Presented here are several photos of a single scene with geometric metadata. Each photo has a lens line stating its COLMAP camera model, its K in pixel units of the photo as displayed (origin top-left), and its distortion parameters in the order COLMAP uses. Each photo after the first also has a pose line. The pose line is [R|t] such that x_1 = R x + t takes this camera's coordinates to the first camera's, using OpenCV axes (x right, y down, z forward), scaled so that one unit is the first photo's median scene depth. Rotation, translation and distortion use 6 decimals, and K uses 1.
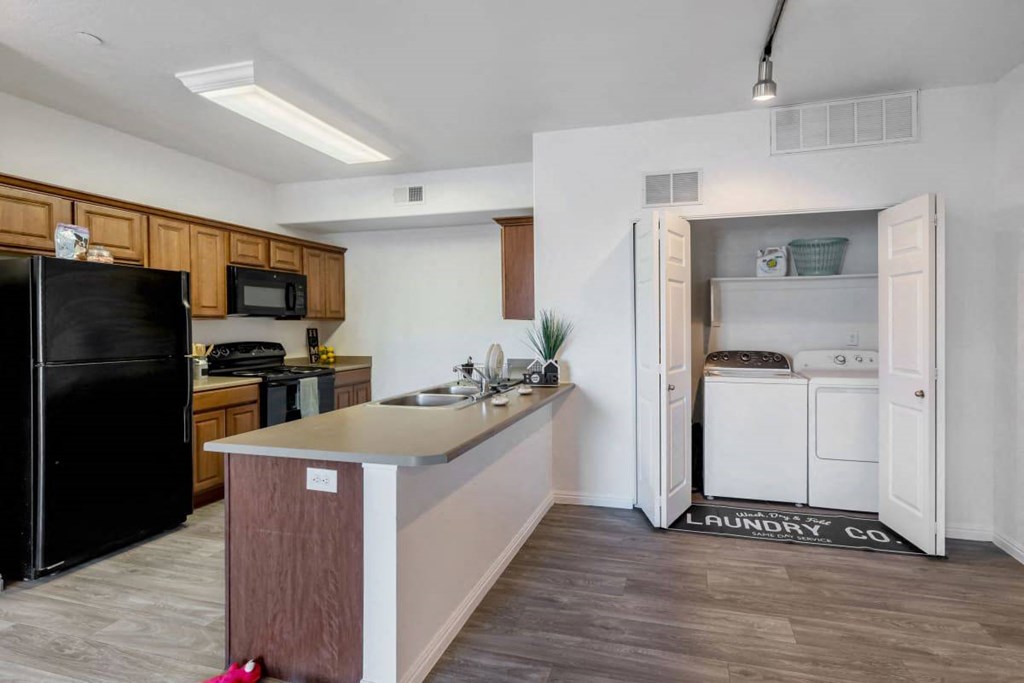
lens RADIAL K [[482.0, 0, 557.5], [0, 482.0, 315.8], [0, 0, 1]] dist [0.011396, -0.000852]
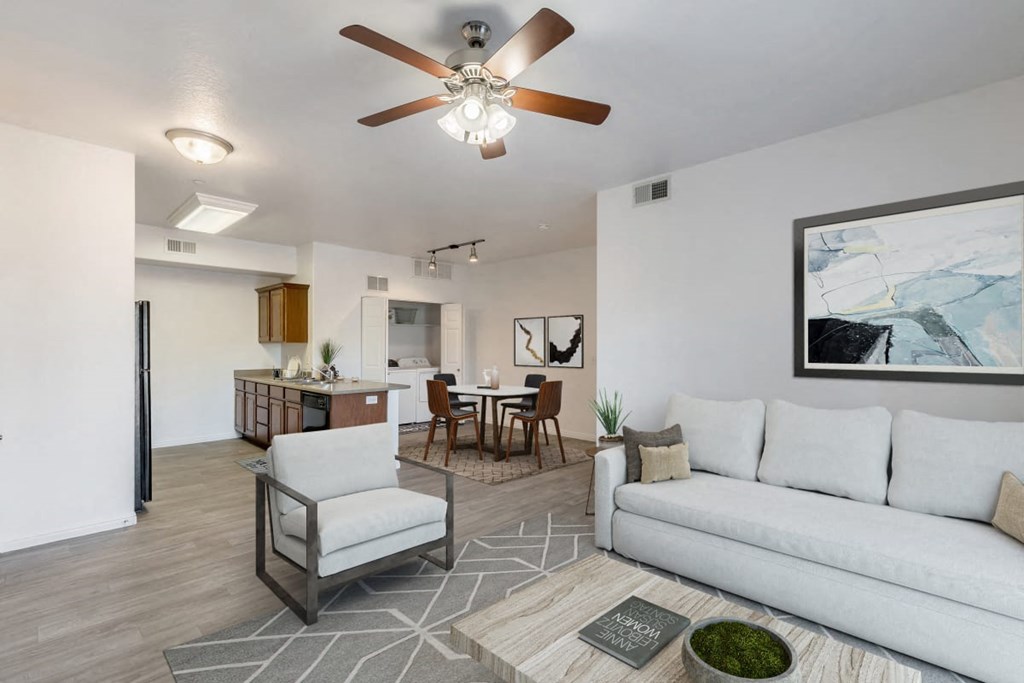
lens RADIAL K [[482.0, 0, 506.6], [0, 482.0, 346.8], [0, 0, 1]] dist [0.011396, -0.000852]
pose [[0.498020, 0.002040, 0.867163, -1.345988], [-0.017828, 0.999810, 0.007887, -0.007901], [-0.866982, -0.019388, 0.497961, -0.586797]]
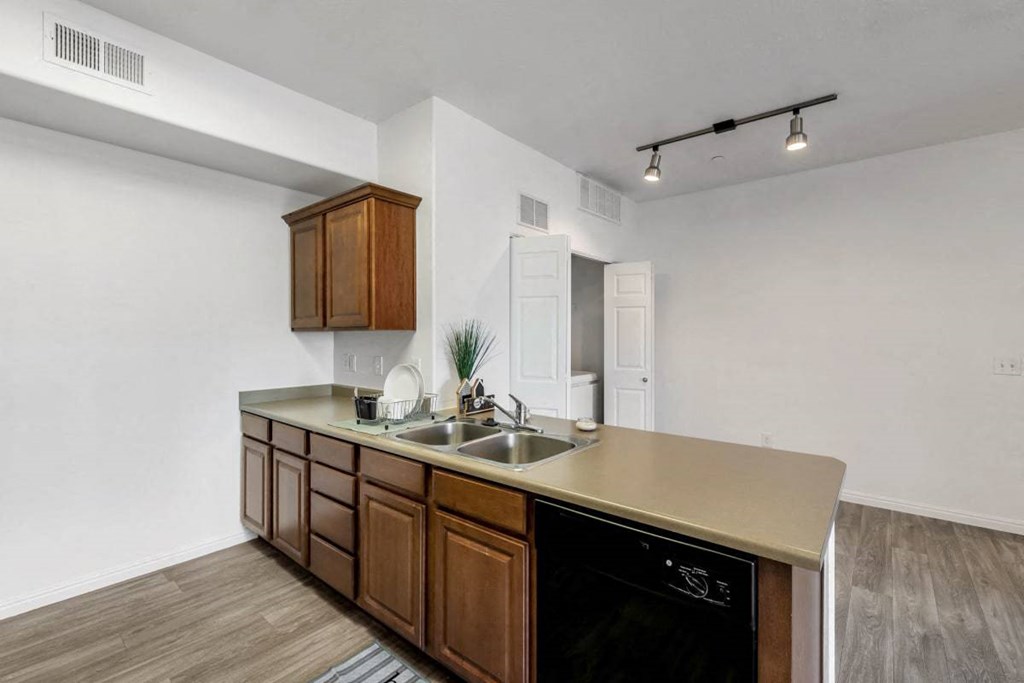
lens RADIAL K [[466.4, 0, 510.7], [0, 466.4, 340.5], [0, 0, 1]] dist [0.001698, 0.001237]
pose [[0.428361, -0.004910, 0.903595, -0.724767], [-0.016715, 0.999771, 0.013357, 0.009338], [-0.903453, -0.020825, 0.428180, 0.587017]]
